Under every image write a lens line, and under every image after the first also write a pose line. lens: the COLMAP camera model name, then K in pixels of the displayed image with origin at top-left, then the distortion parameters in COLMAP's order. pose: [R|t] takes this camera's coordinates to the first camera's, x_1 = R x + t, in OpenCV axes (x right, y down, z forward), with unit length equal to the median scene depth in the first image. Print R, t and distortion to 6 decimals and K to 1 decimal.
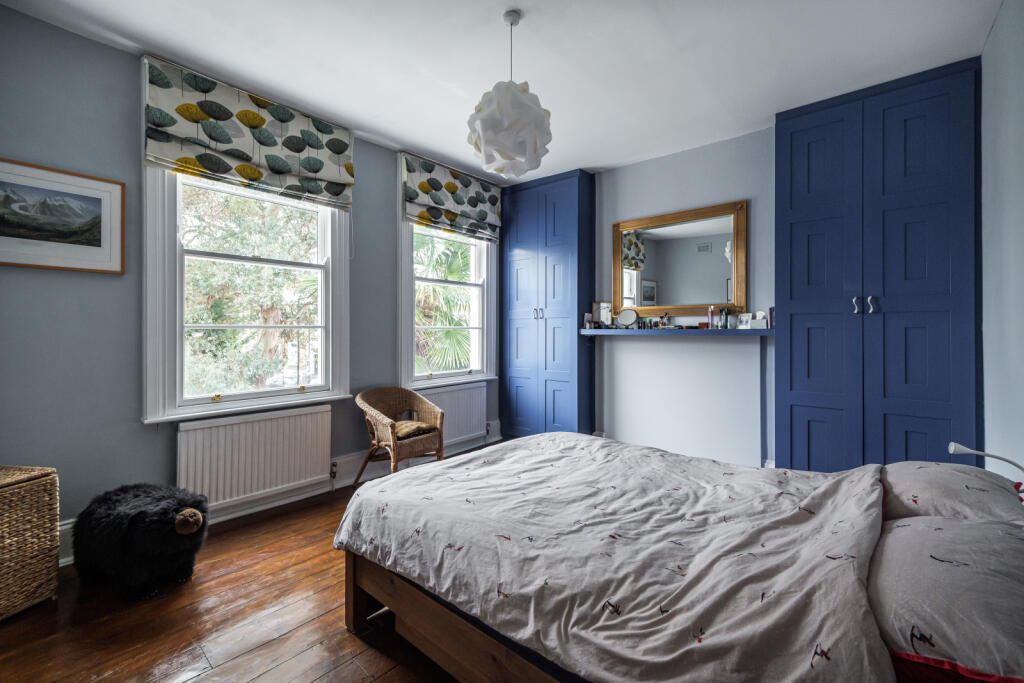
lens RADIAL K [[456.4, 0, 511.1], [0, 456.4, 332.4], [0, 0, 1]] dist [0.020953, -0.003060]
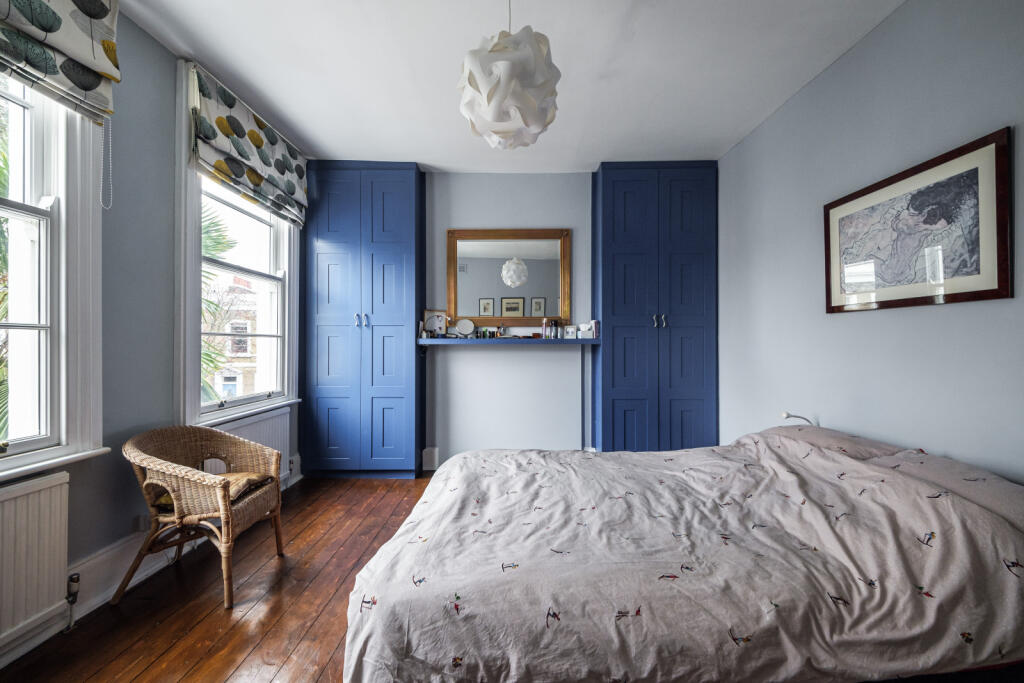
lens RADIAL K [[435.6, 0, 523.4], [0, 435.6, 347.6], [0, 0, 1]] dist [0.004244, -0.003157]
pose [[0.752961, -0.003805, 0.658054, -0.323877], [0.003761, 0.999992, 0.001479, 0.012932], [-0.658054, 0.001362, 0.752969, 0.255295]]
